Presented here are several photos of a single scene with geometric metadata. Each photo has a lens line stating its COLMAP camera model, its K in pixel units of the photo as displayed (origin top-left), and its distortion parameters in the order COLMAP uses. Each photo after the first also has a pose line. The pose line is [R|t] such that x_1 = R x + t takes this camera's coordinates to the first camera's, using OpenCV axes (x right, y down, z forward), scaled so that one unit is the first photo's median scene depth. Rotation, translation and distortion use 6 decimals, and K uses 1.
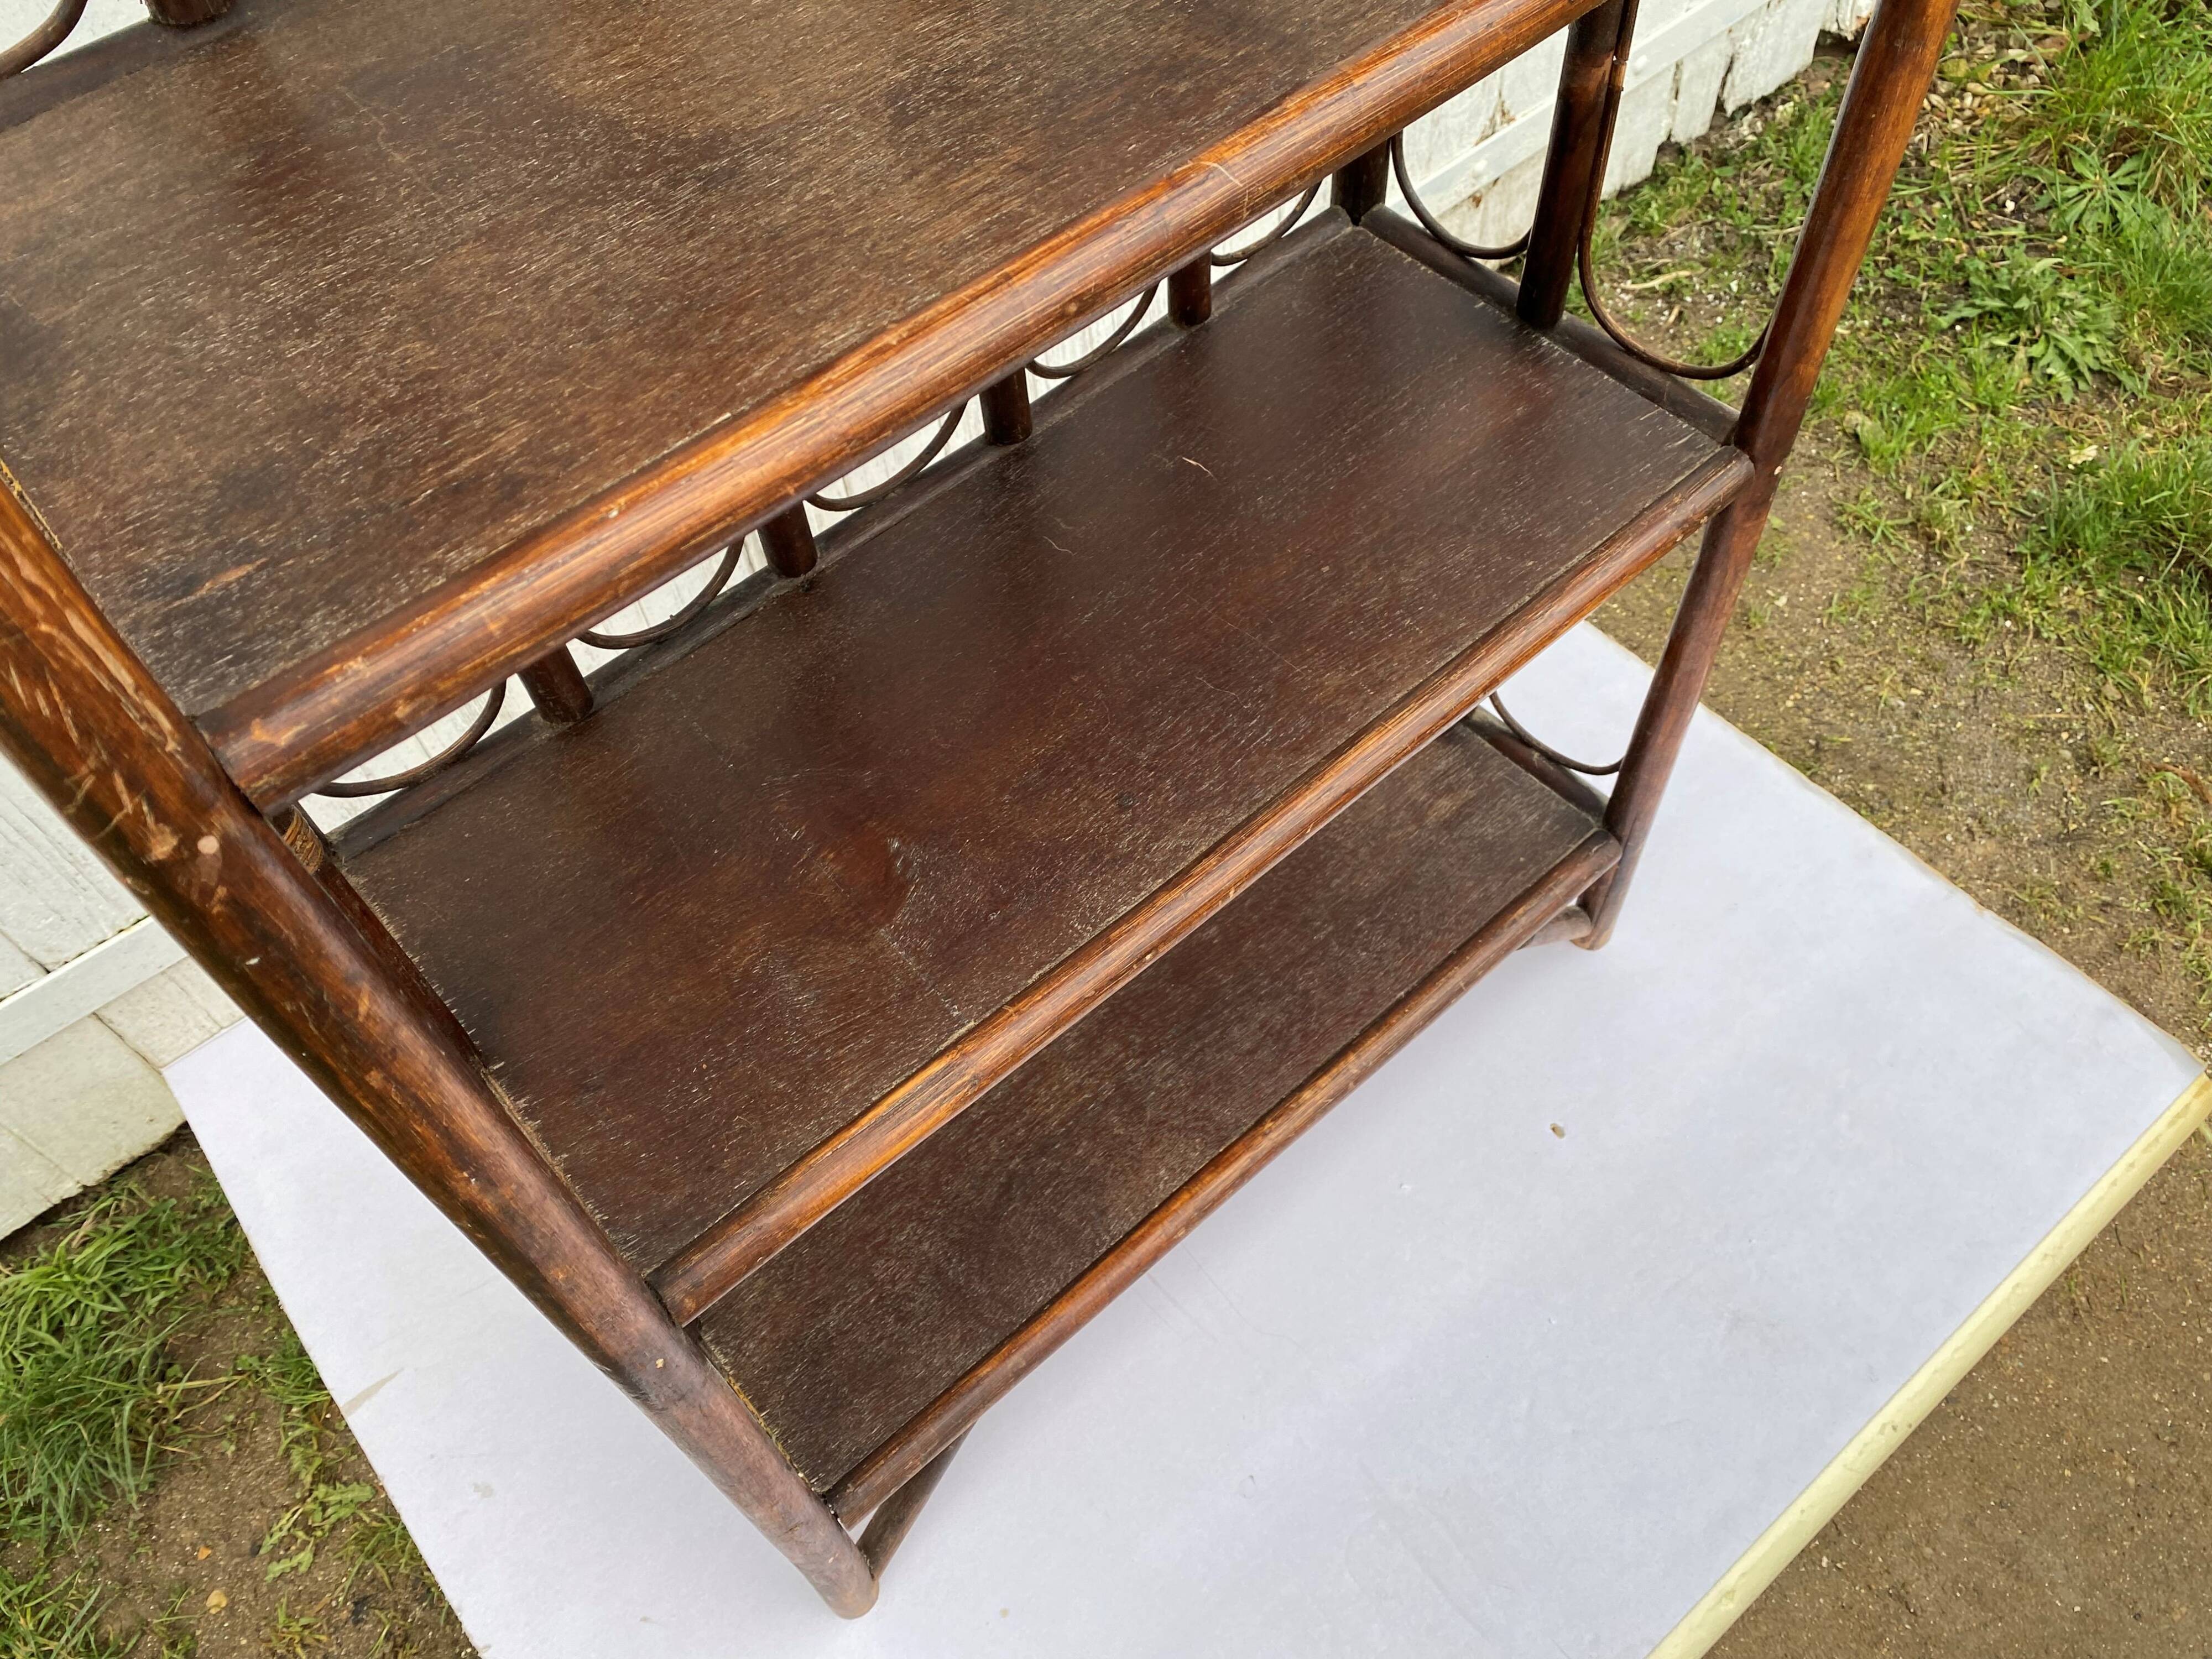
lens RADIAL K [[1677.7, 0, 1083.4], [0, 1677.7, 830.7], [0, 0, 1]] dist [0.031271, -0.031646]
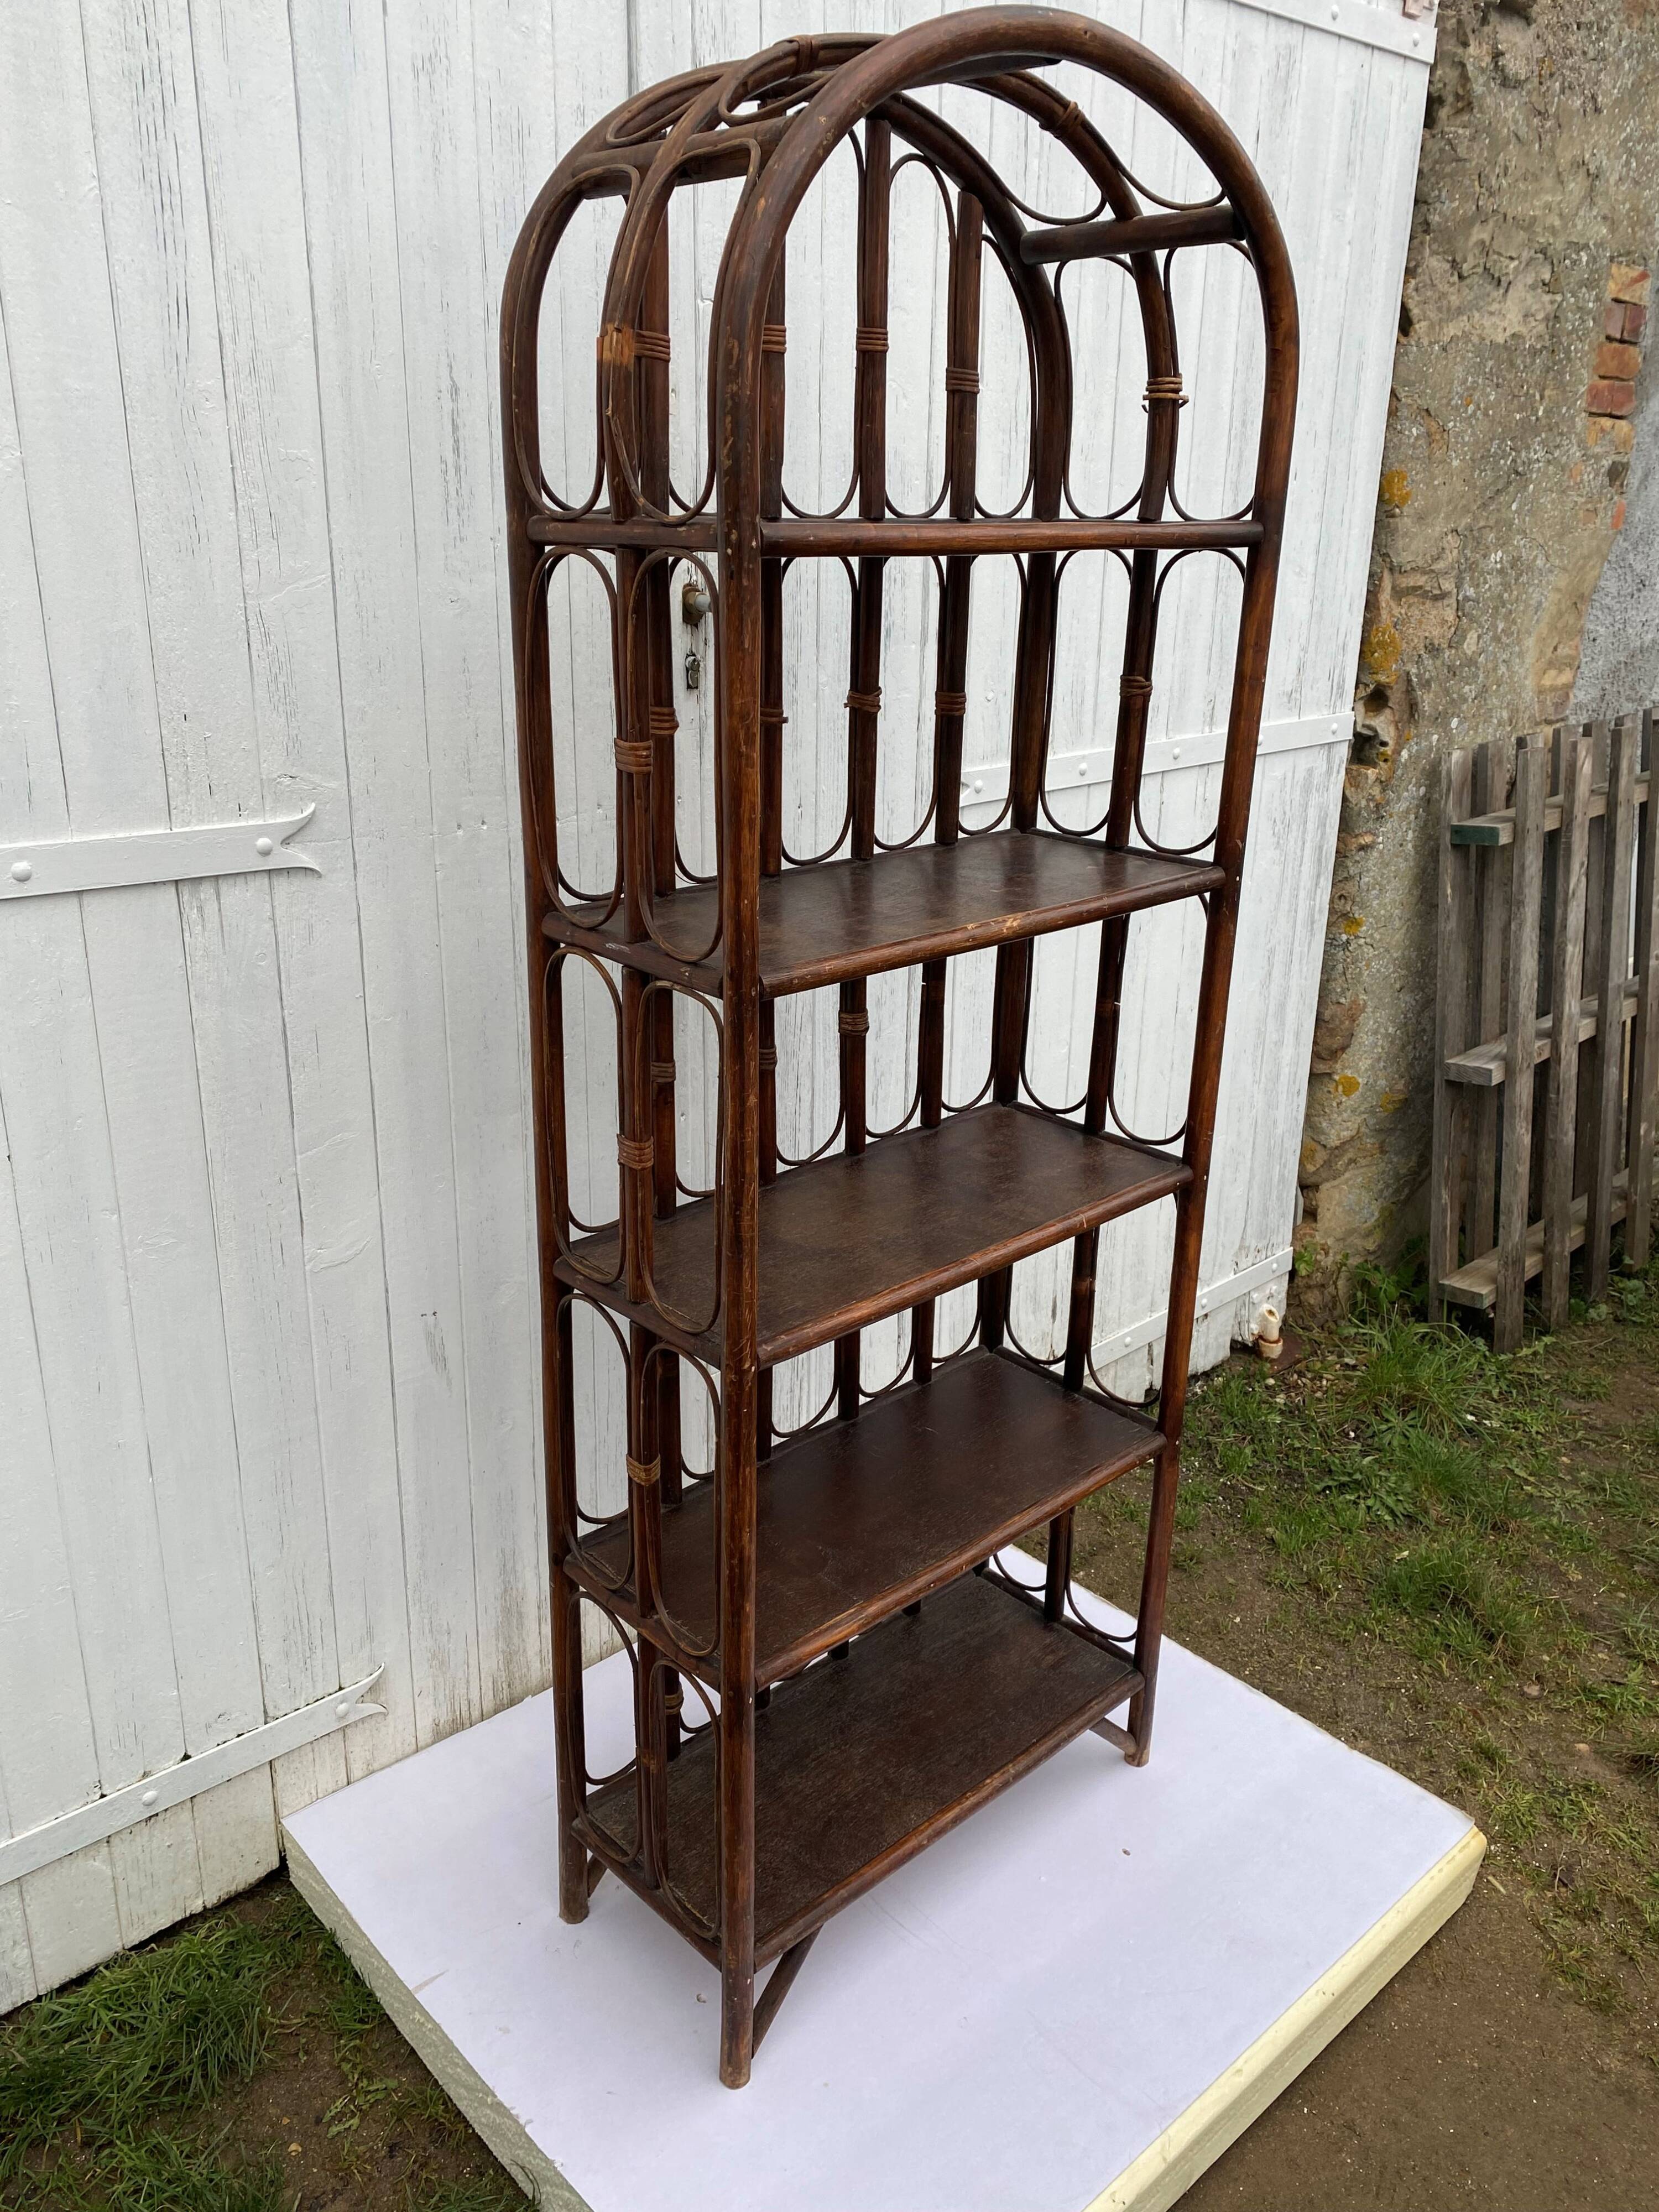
lens RADIAL K [[1677.7, 0, 816.4], [0, 1677.7, 1104.7], [0, 0, 1]] dist [0.031271, -0.031646]
pose [[0.995450, 0.065049, 0.069634, -0.254730], [-0.012281, 0.812237, -0.583199, 0.695820], [-0.094495, 0.579690, 0.809339, -1.008607]]
